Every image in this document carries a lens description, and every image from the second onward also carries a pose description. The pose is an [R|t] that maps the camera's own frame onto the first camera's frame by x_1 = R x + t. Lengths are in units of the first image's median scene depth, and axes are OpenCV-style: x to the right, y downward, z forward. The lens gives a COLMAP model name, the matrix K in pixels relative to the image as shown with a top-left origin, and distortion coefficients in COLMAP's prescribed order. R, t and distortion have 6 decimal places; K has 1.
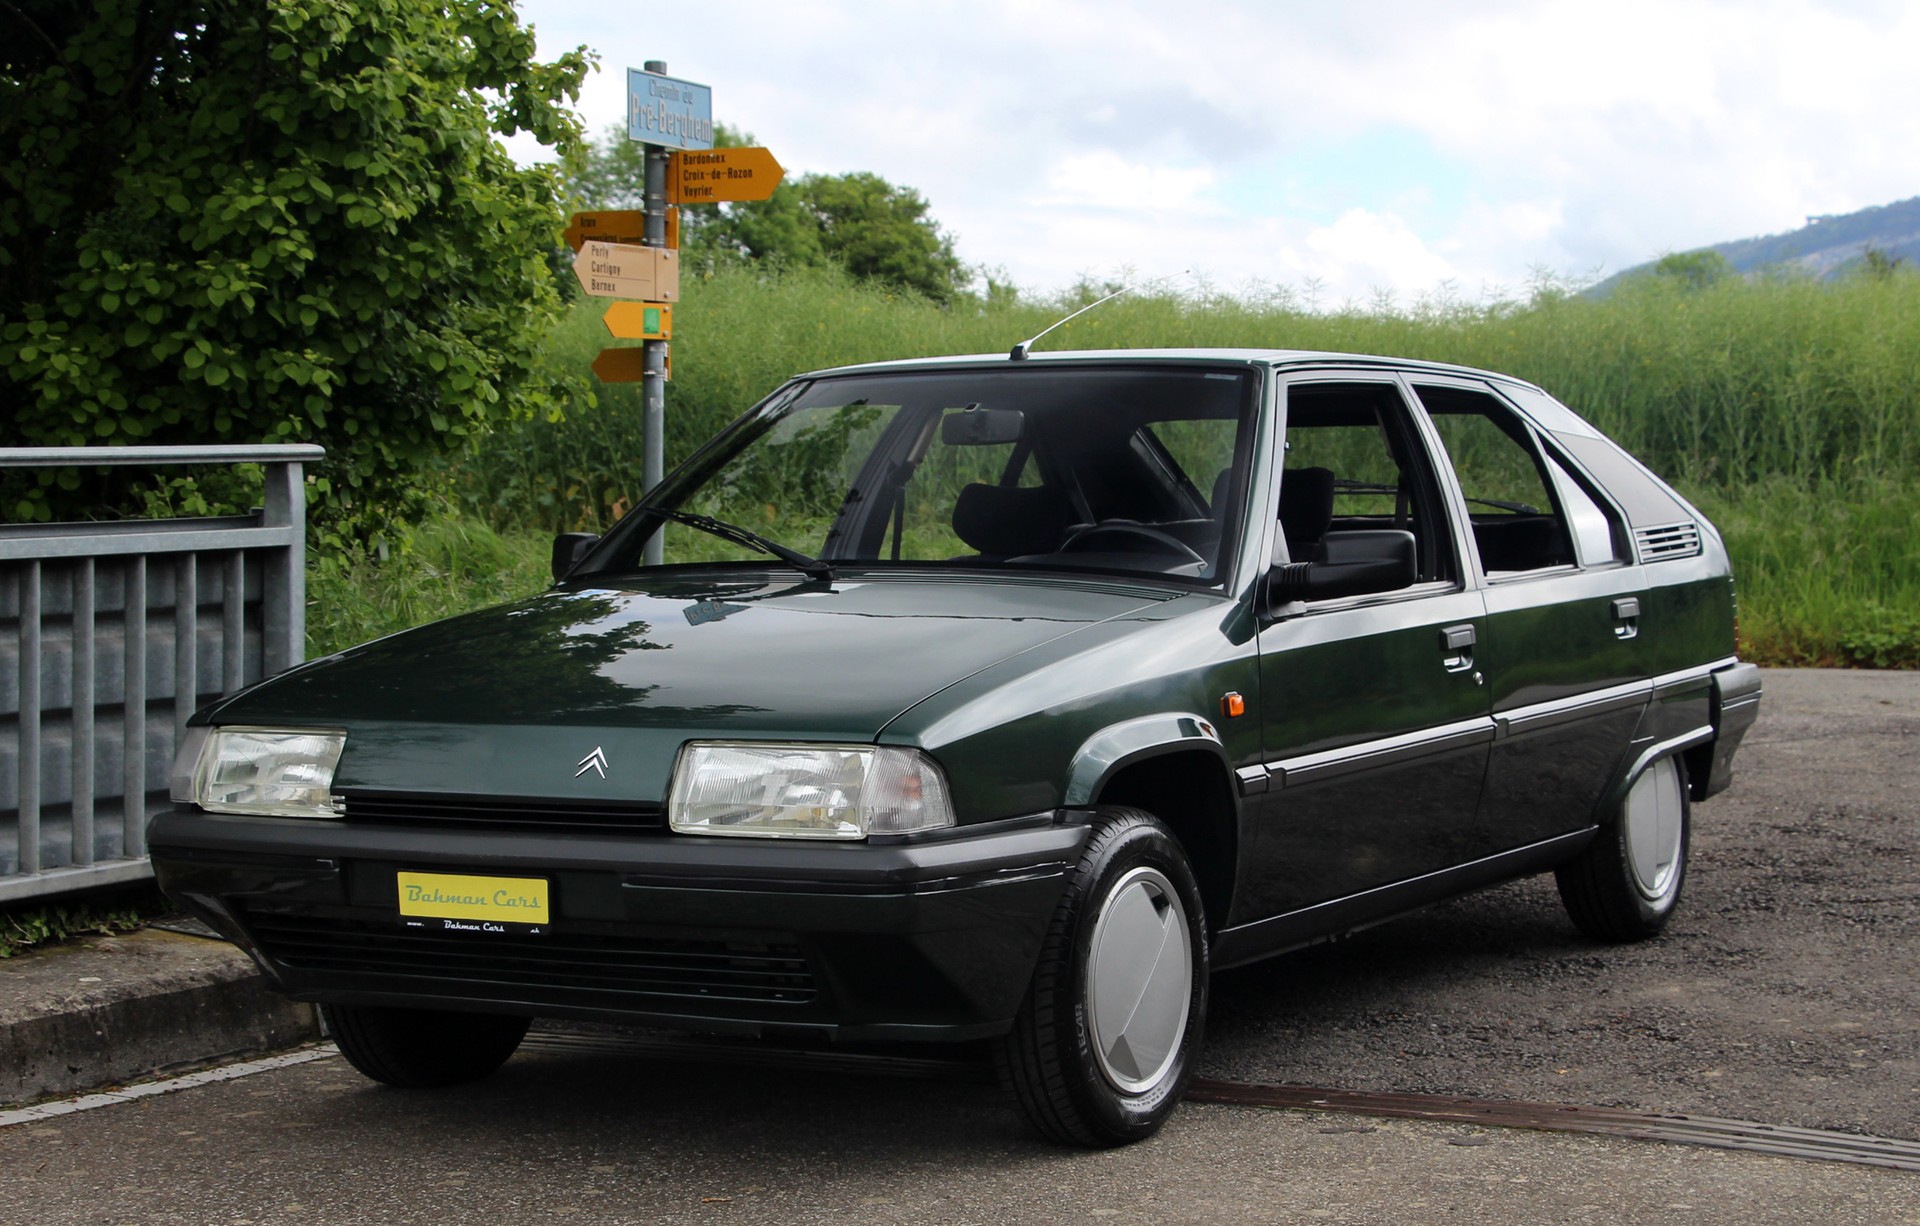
lens RADIAL K [[3726.7, 0, 946.4], [0, 3726.7, 621.4], [0, 0, 1]] dist [0.108674, 0.000000]
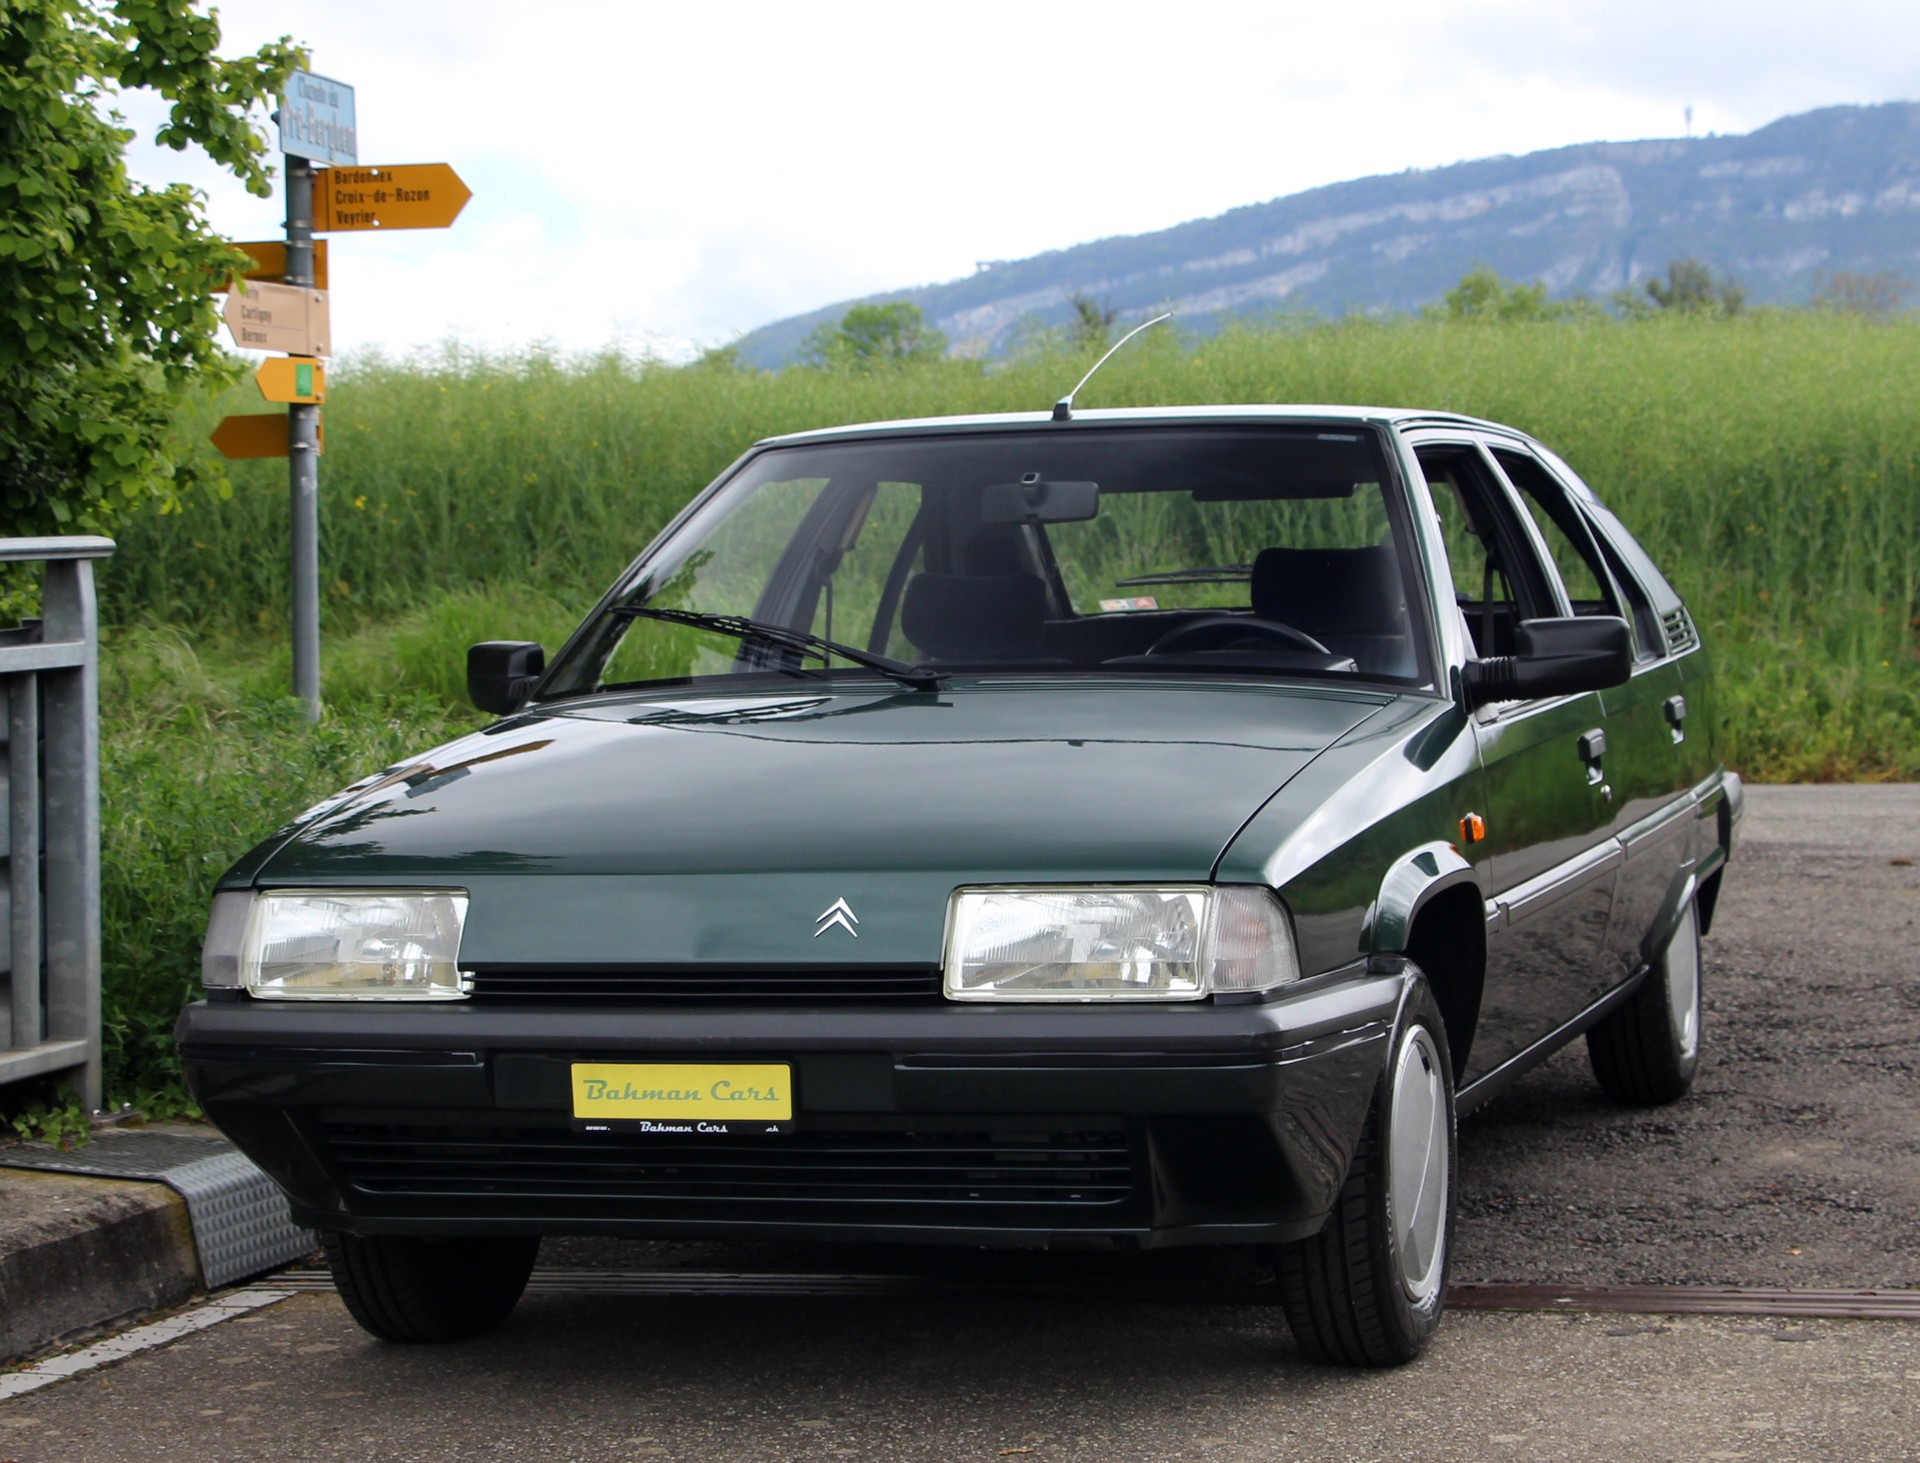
lens RADIAL K [[4592.3, 0, 930.9], [0, 4592.3, 689.1], [0, 0, 1]] dist [0.133809, 0.000000]
pose [[0.974457, -0.021369, 0.223555, -0.244625], [0.024731, 0.999619, -0.012253, 0.000935], [-0.223208, 0.017469, 0.974614, 0.021431]]
